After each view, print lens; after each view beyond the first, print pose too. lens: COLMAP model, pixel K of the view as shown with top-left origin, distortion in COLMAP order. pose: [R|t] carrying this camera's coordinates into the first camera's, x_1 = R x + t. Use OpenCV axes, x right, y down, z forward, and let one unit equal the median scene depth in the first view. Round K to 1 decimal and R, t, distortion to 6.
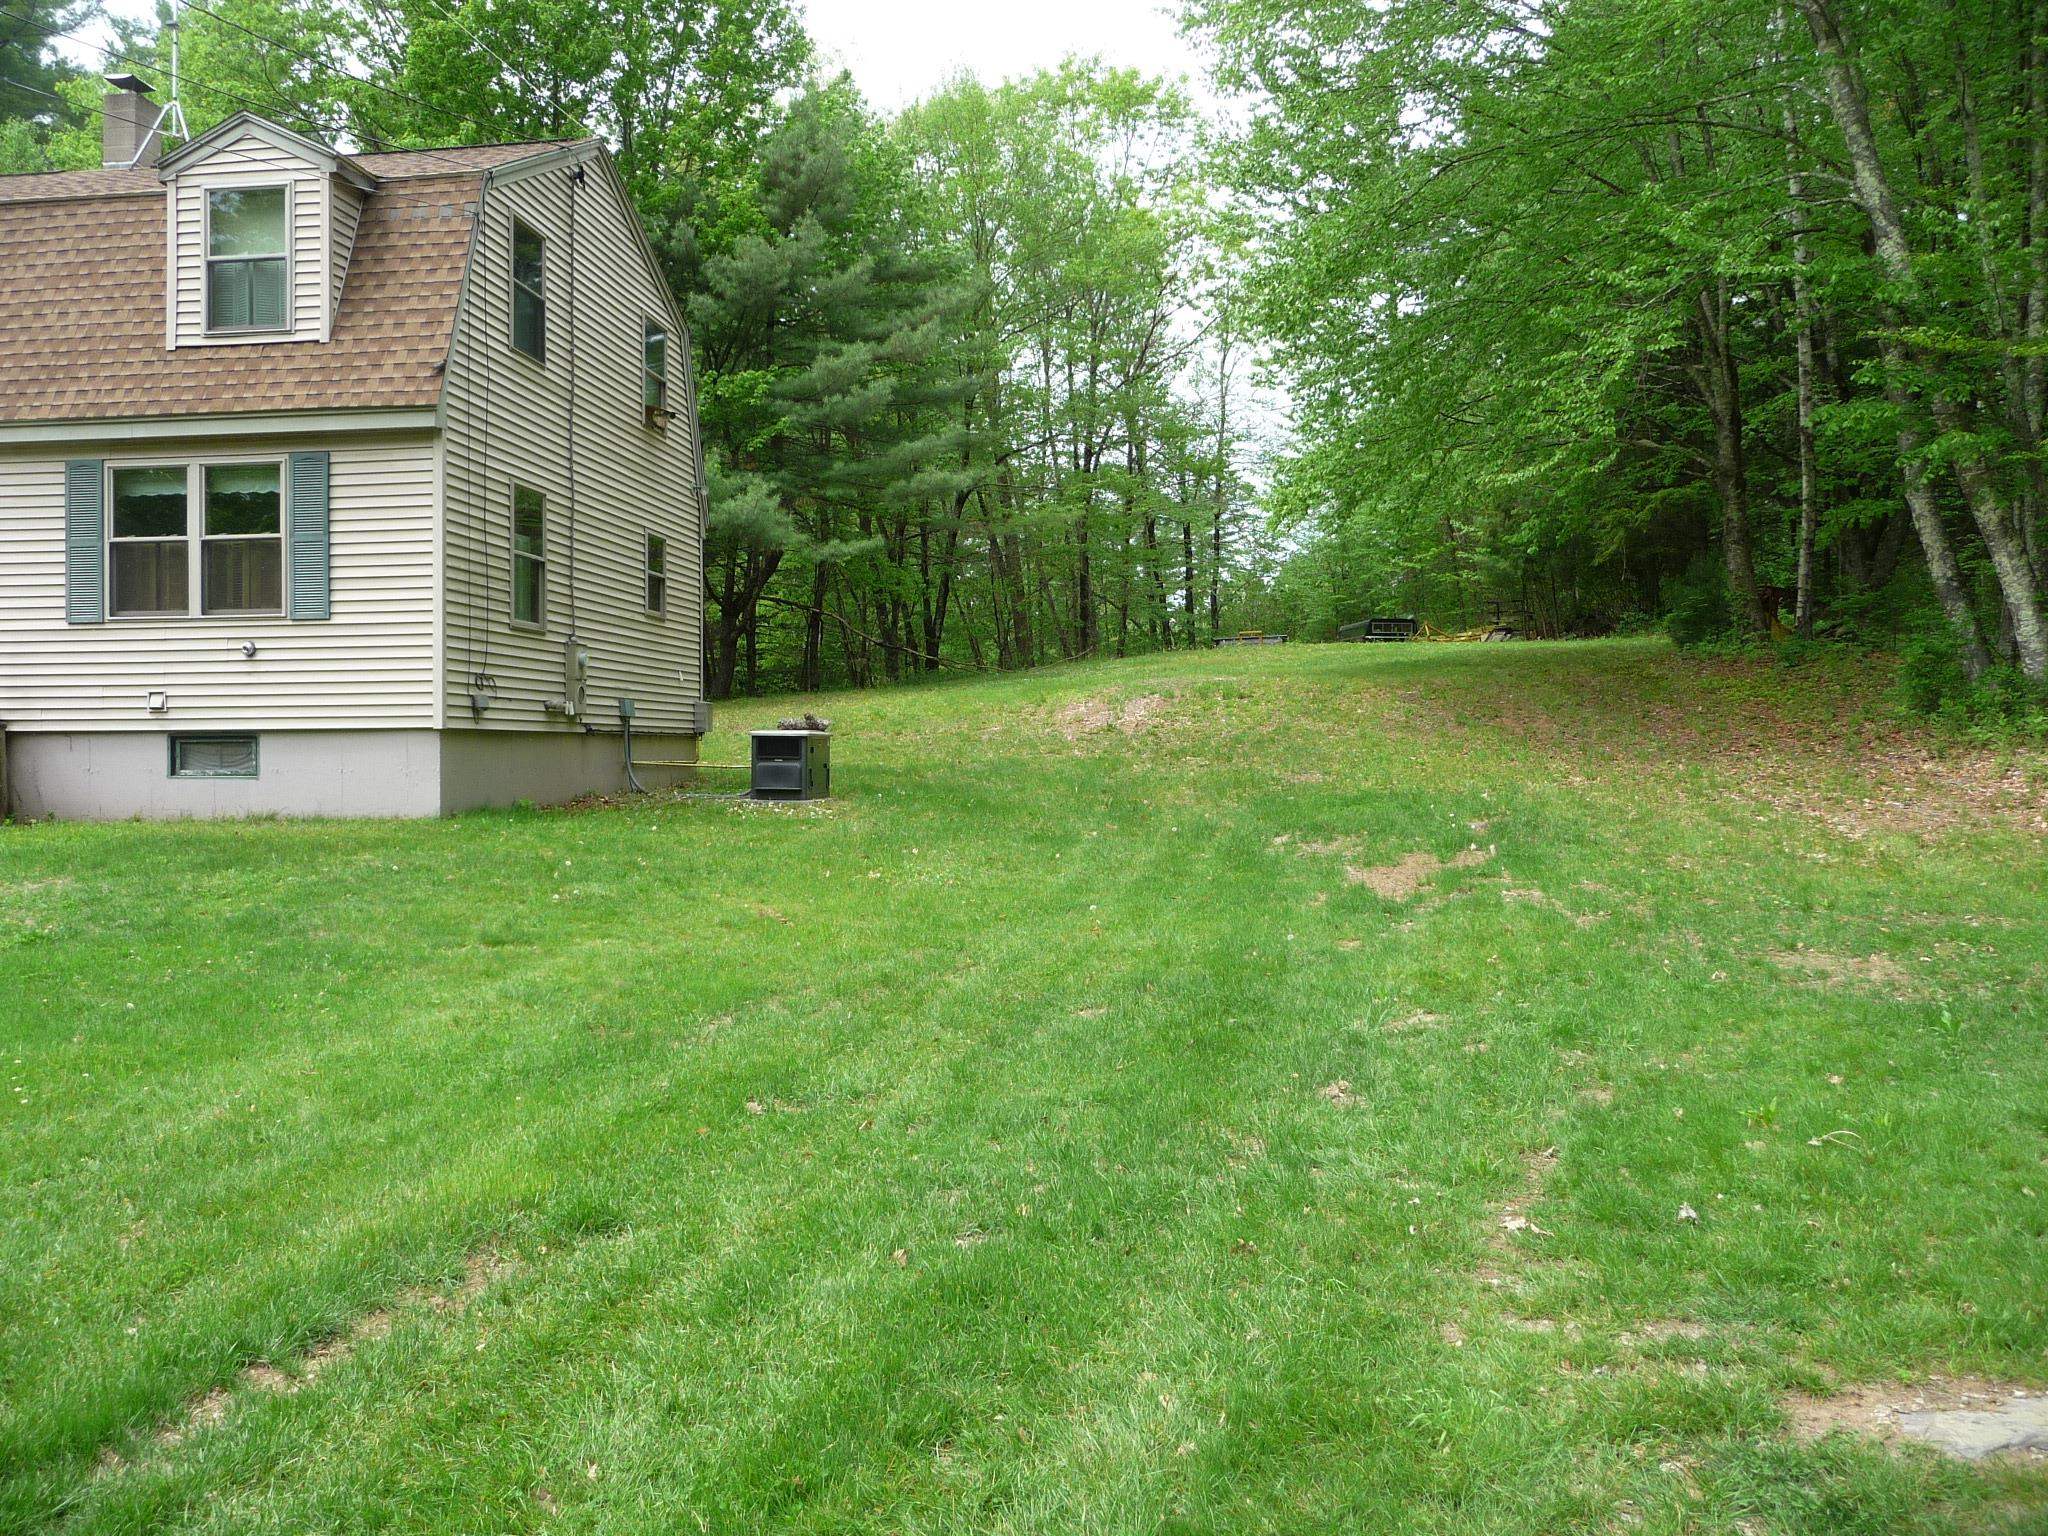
lens RADIAL K [[1708.4, 0, 1002.0], [0, 1708.4, 763.6], [0, 0, 1]] dist [-0.041435, 0.037438]
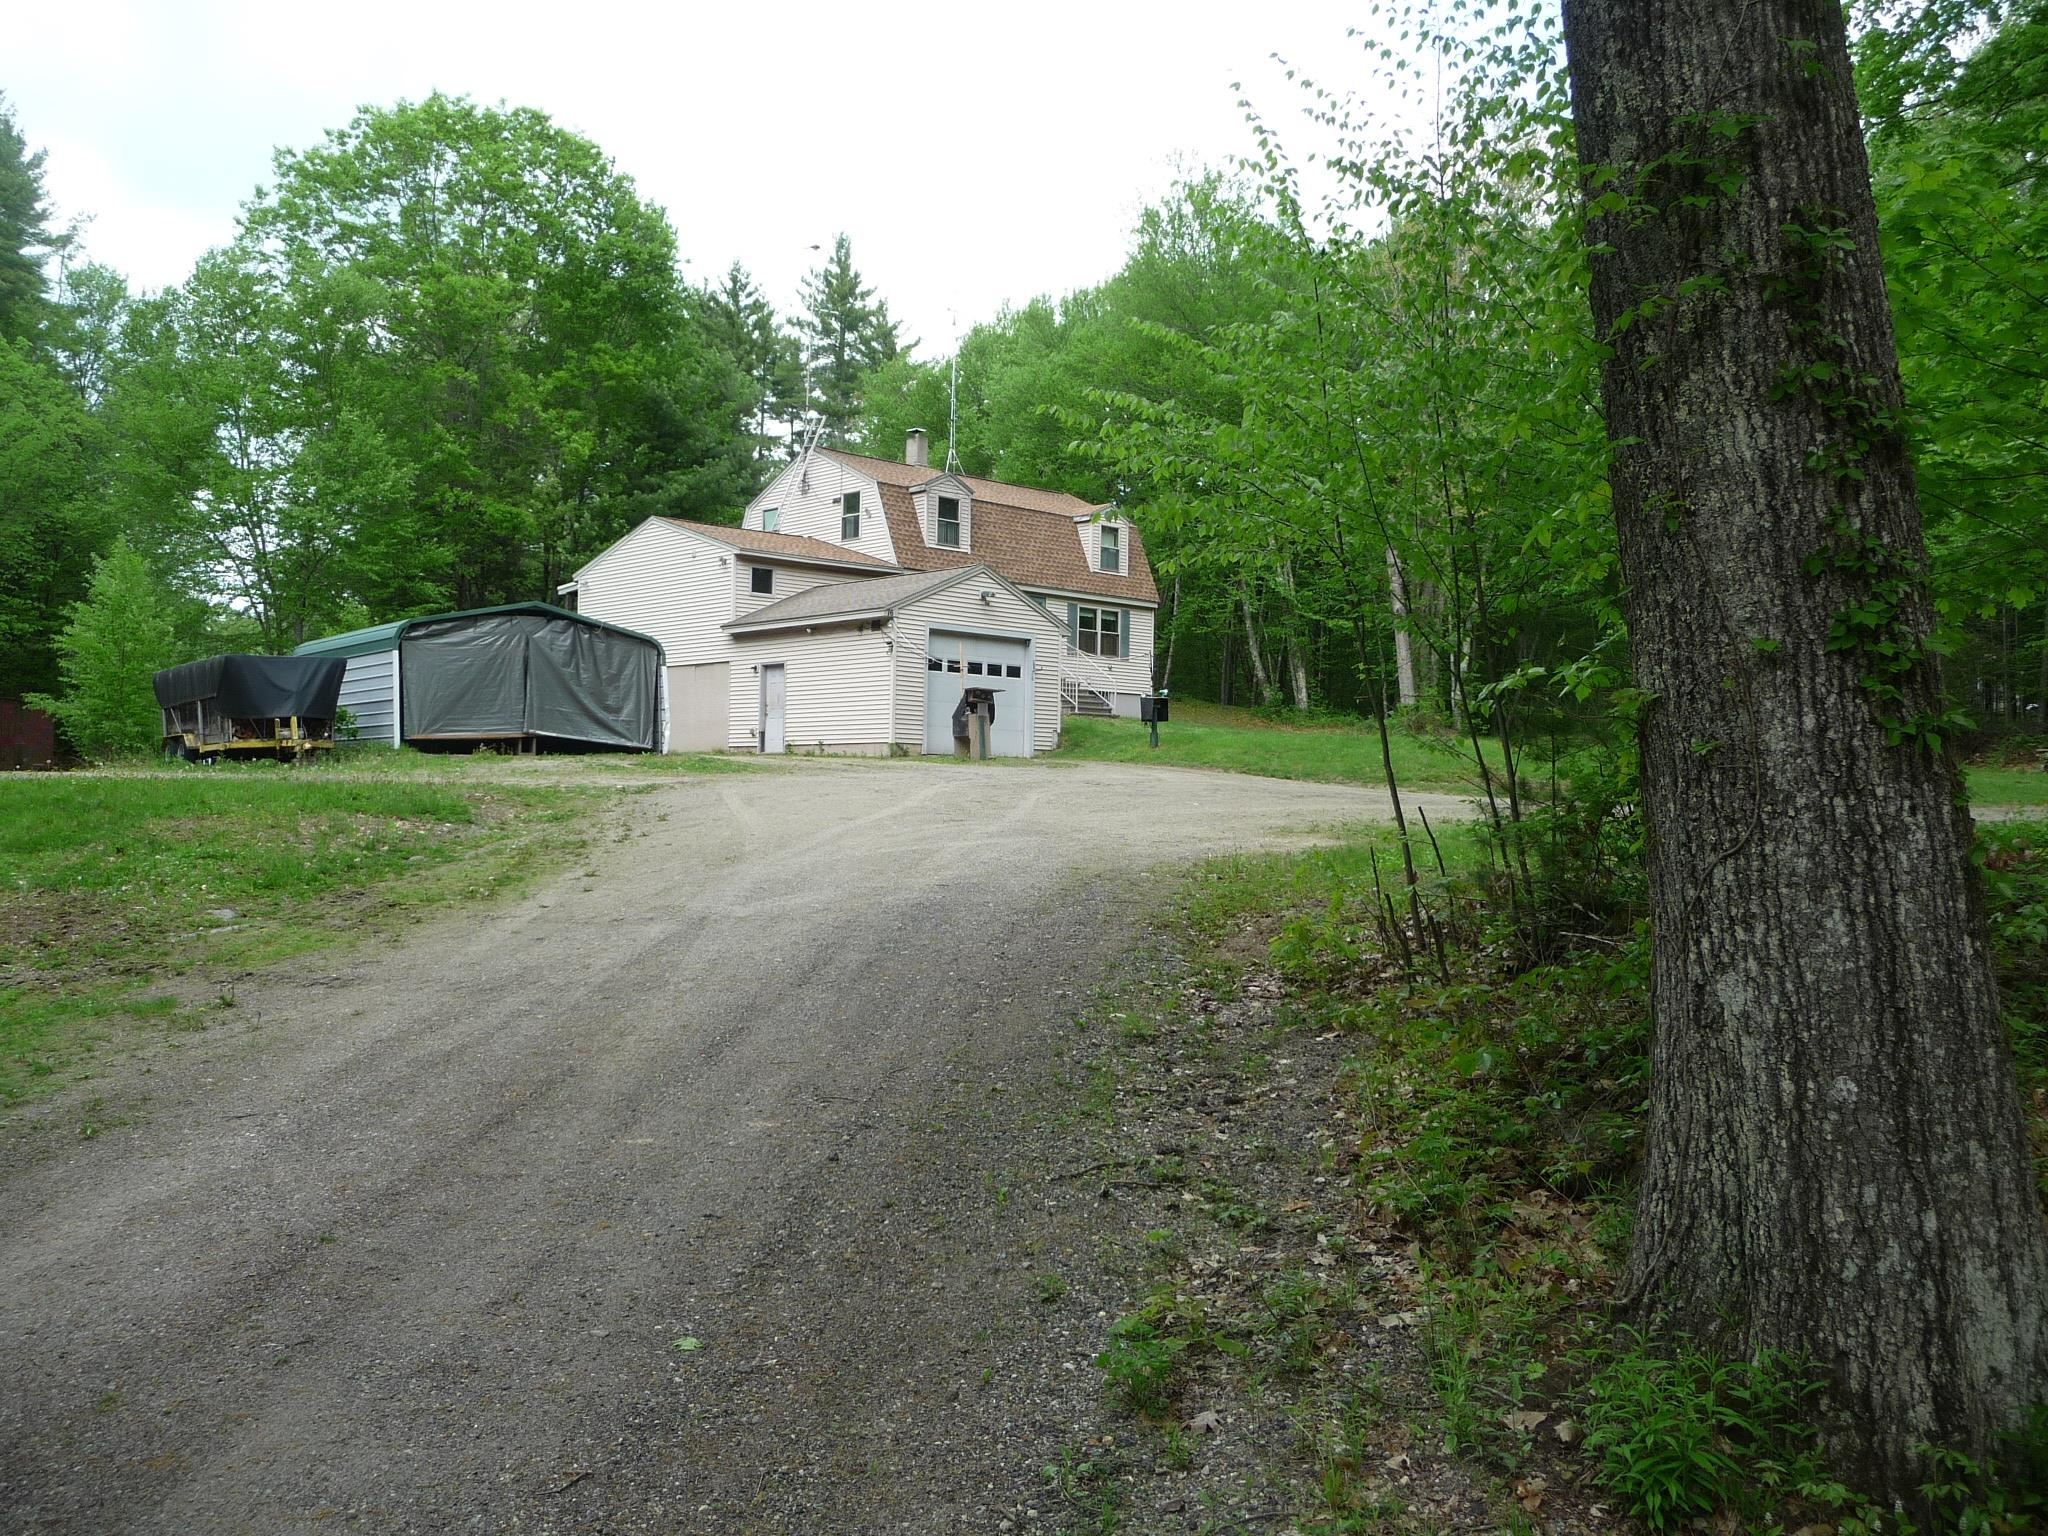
lens RADIAL K [[1708.4, 0, 1013.0], [0, 1708.4, 753.4], [0, 0, 1]] dist [-0.041435, 0.037438]
pose [[0.631951, 0.037538, 0.774099, -3.083305], [-0.016704, 0.999254, -0.034820, 0.215048], [-0.774828, 0.009073, 0.632107, -0.931337]]
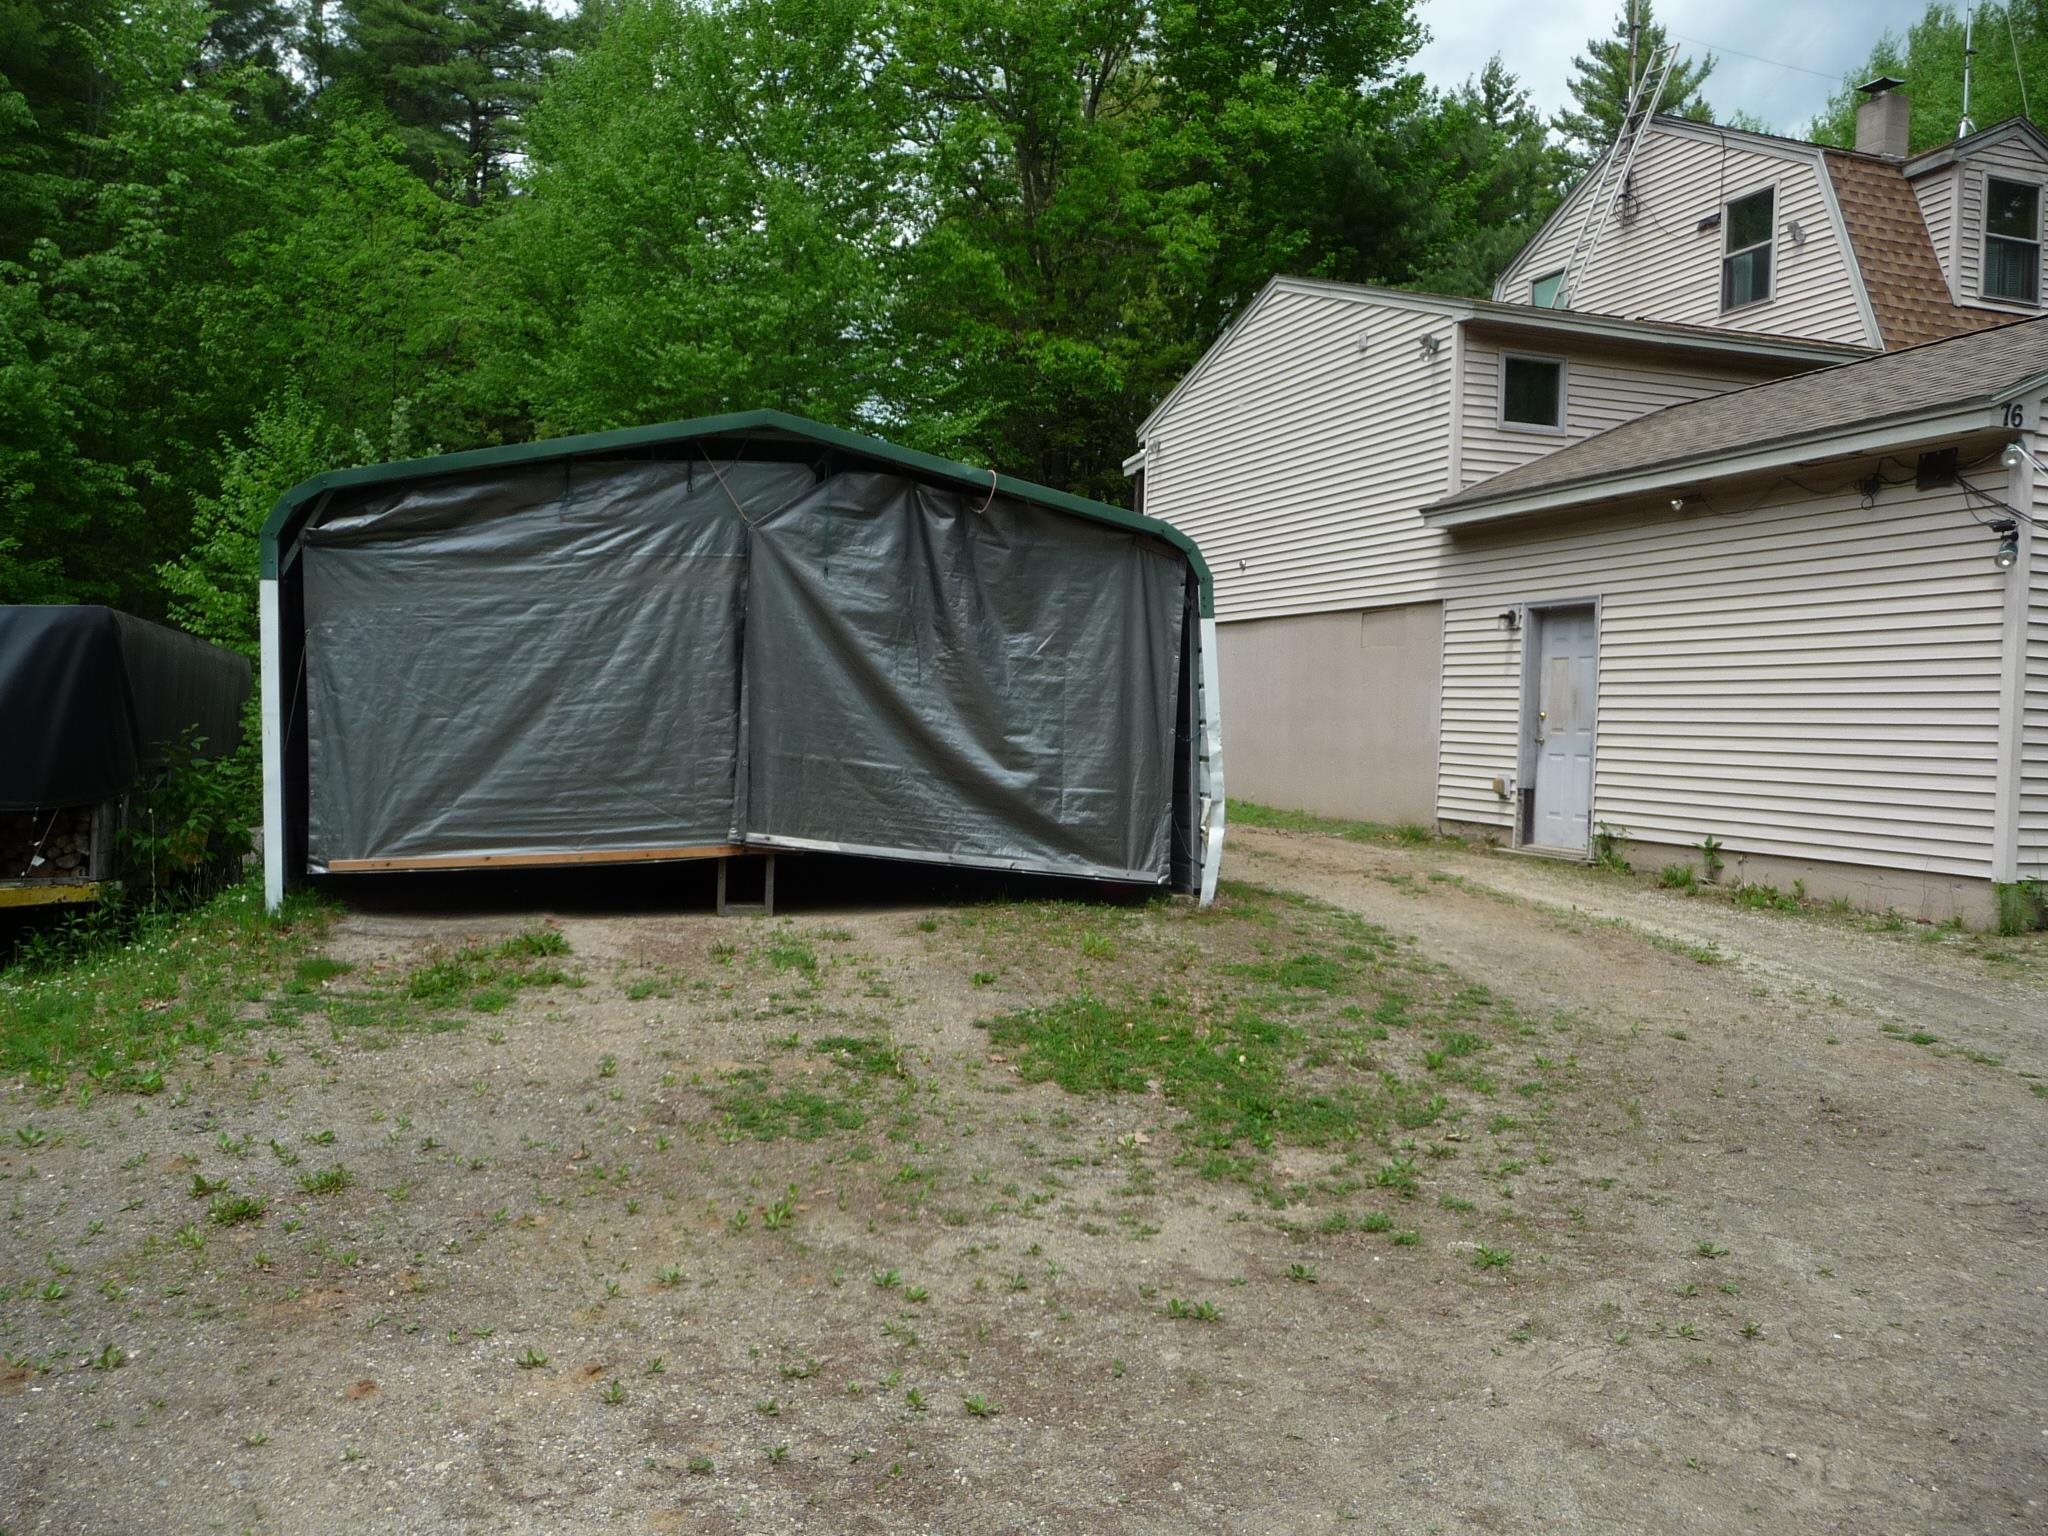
lens RADIAL K [[1708.4, 0, 1015.7], [0, 1708.4, 755.9], [0, 0, 1]] dist [-0.041435, 0.037438]
pose [[0.898229, 0.026501, 0.438728, -1.987985], [-0.035512, 0.999293, 0.012344, 0.076359], [-0.438091, -0.026667, 0.898535, 0.278460]]
